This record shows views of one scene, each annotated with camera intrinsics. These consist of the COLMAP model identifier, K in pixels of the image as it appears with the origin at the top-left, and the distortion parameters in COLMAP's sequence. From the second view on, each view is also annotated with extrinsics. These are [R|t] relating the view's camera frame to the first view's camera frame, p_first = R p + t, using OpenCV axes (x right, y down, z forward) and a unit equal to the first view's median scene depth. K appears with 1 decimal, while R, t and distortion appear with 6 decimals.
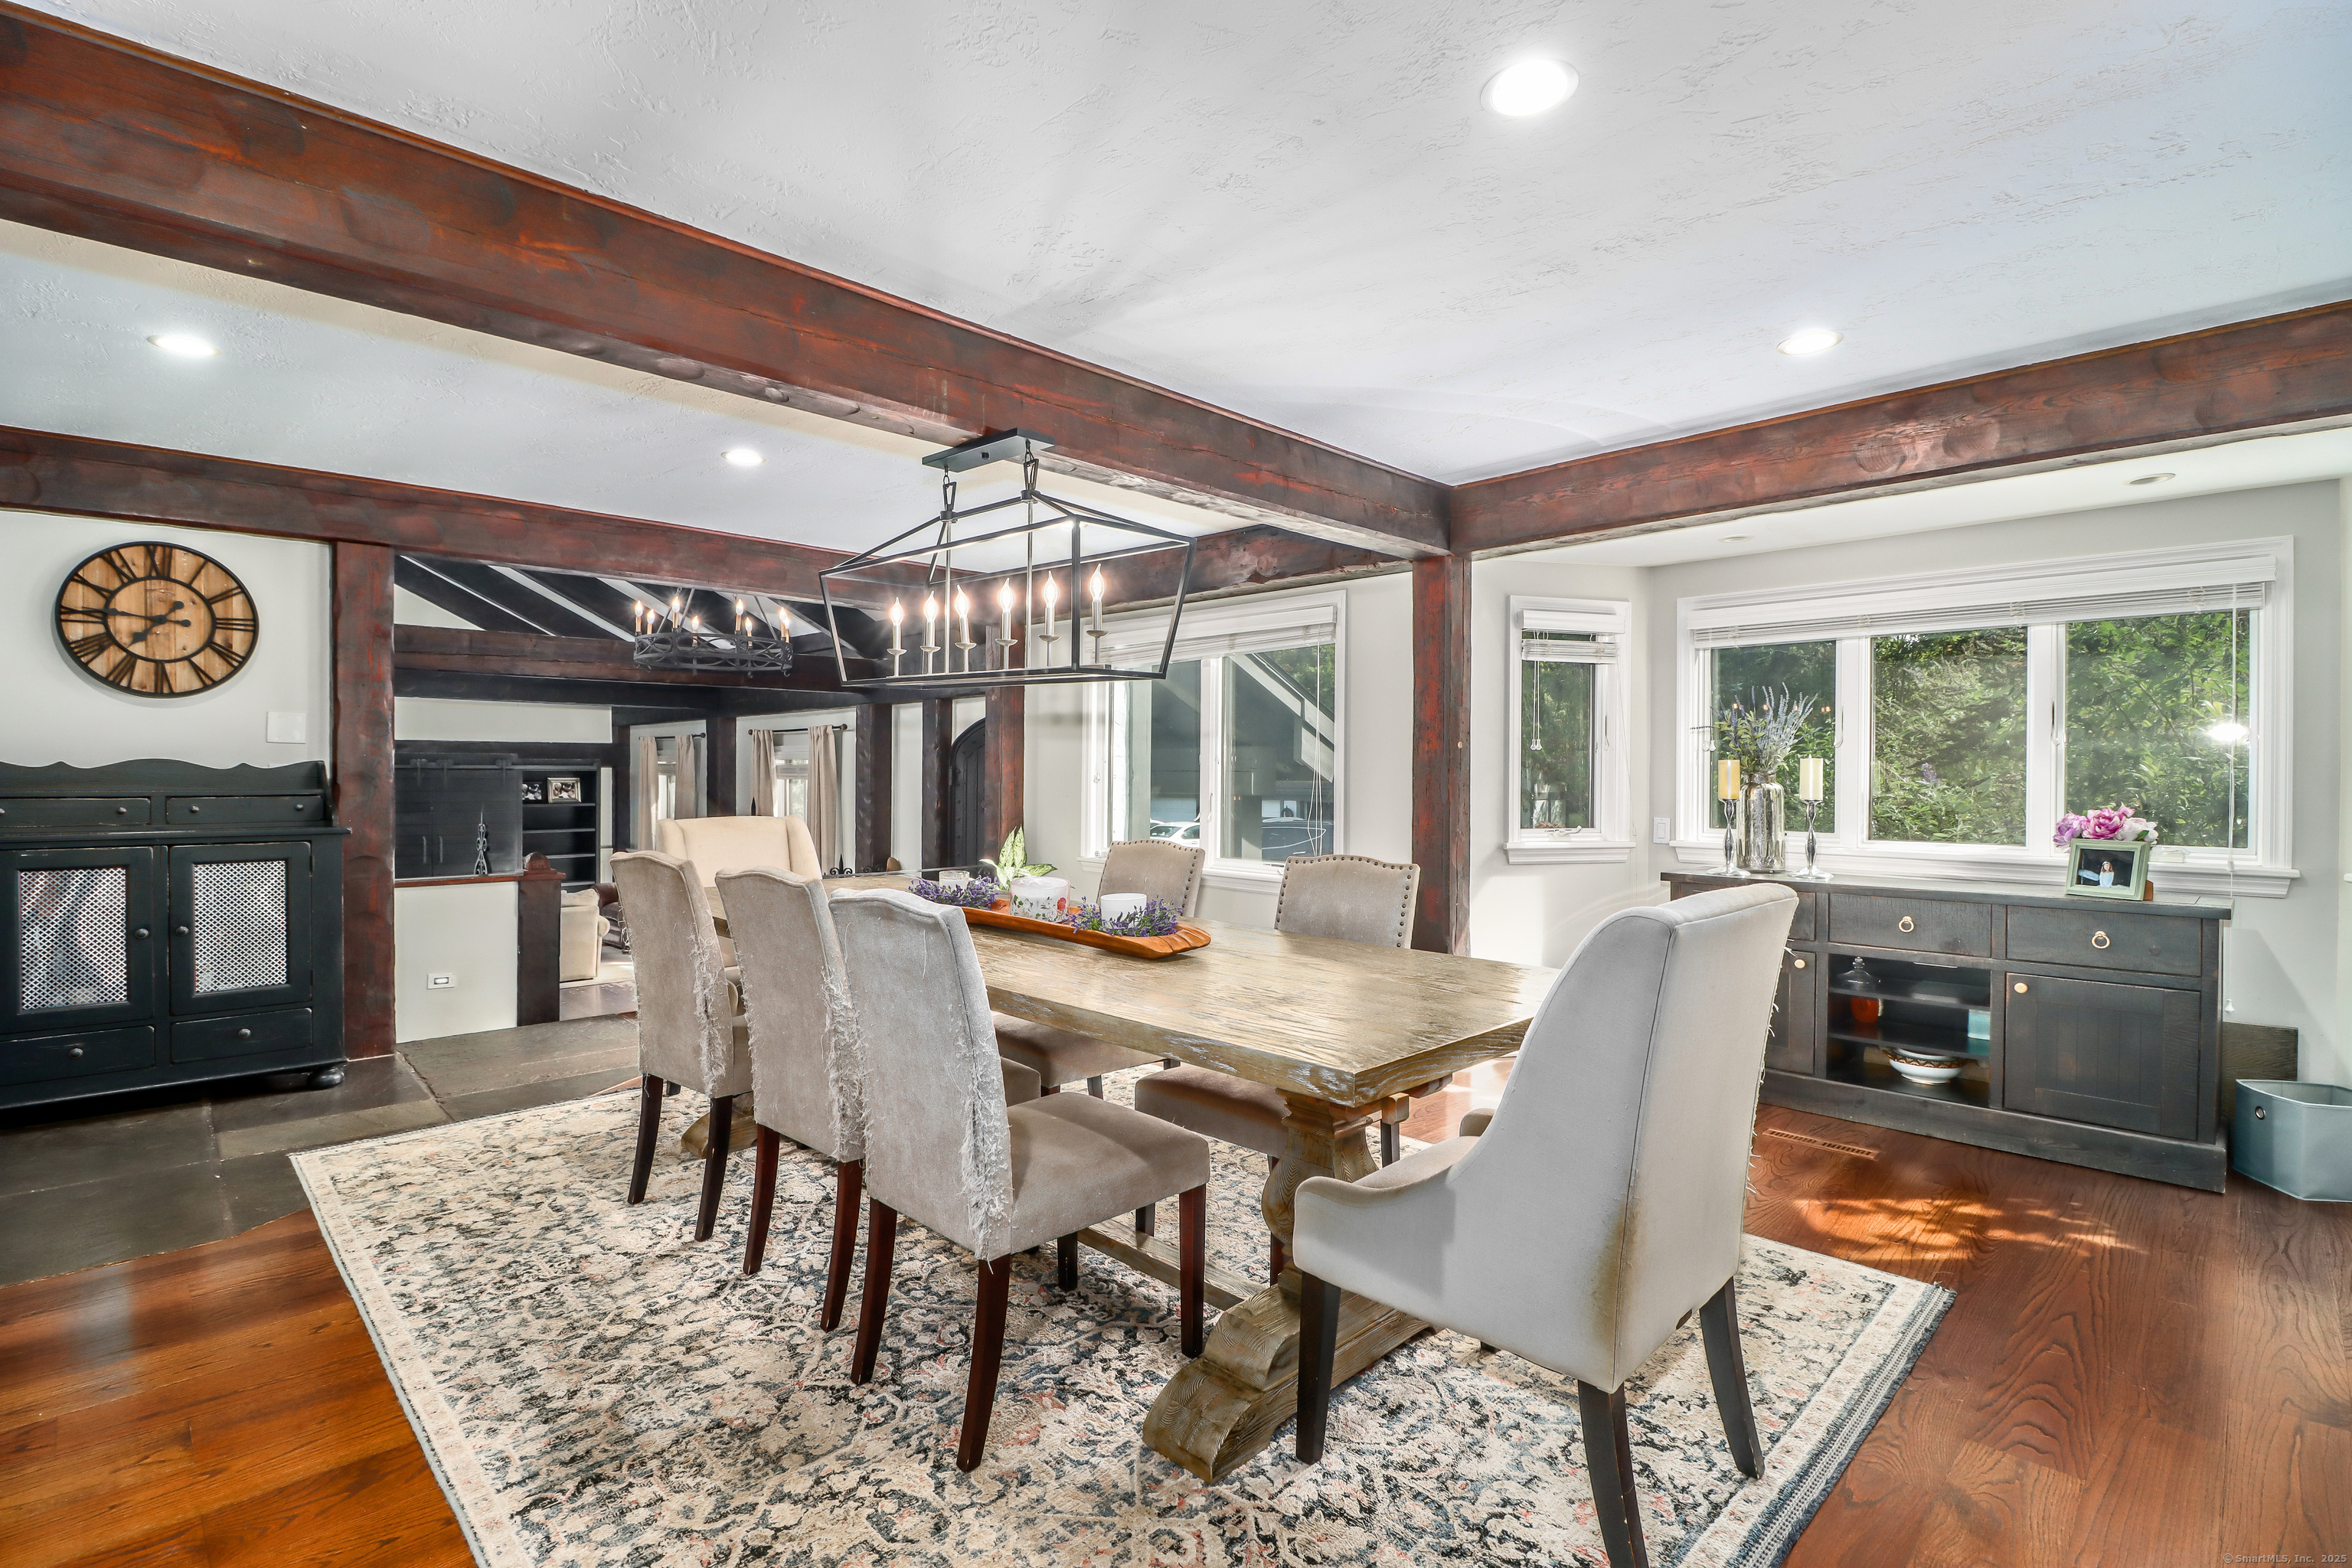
lens RADIAL K [[1099.7, 0, 1169.5], [0, 1099.7, 782.2], [0, 0, 1]] dist [-0.008159, -0.008403]
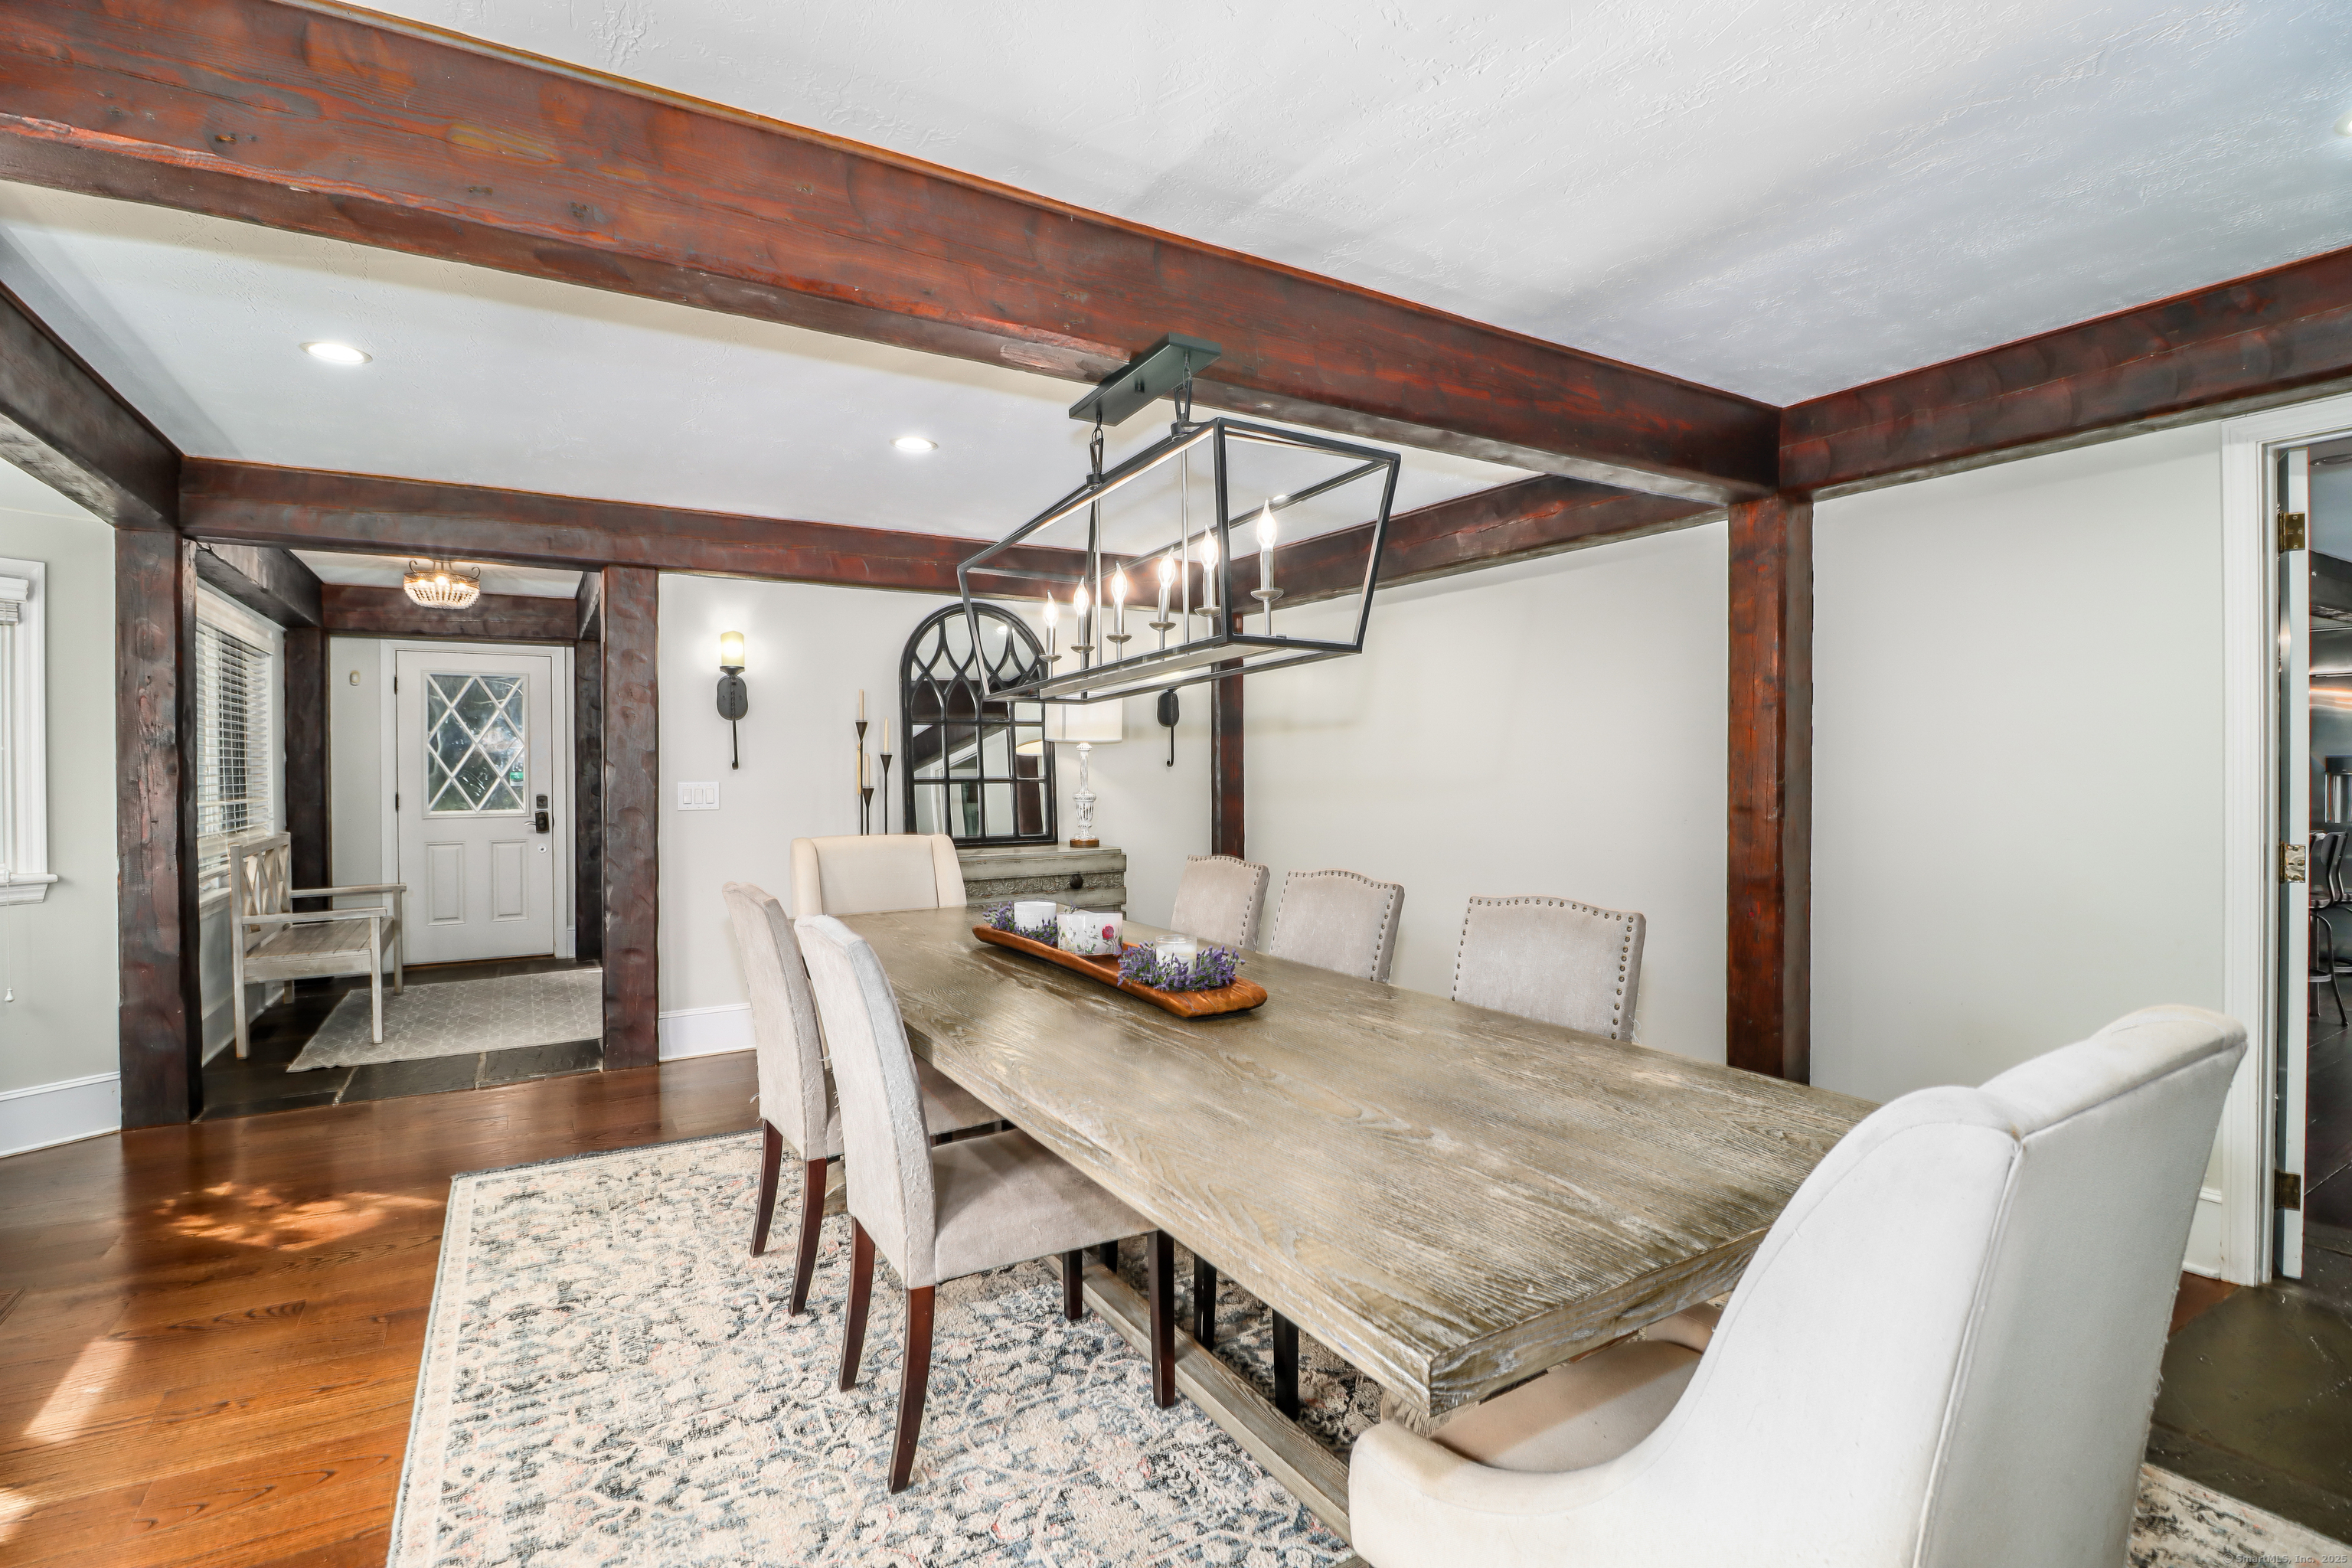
lens RADIAL K [[1101.9, 0, 1185.6], [0, 1101.9, 785.8], [0, 0, 1]] dist [-0.000386, -0.000541]
pose [[-0.971852, -0.010062, 0.235376, -0.428528], [-0.006189, 0.999833, 0.017185, -0.042913], [-0.235510, 0.015244, -0.971752, 1.877271]]
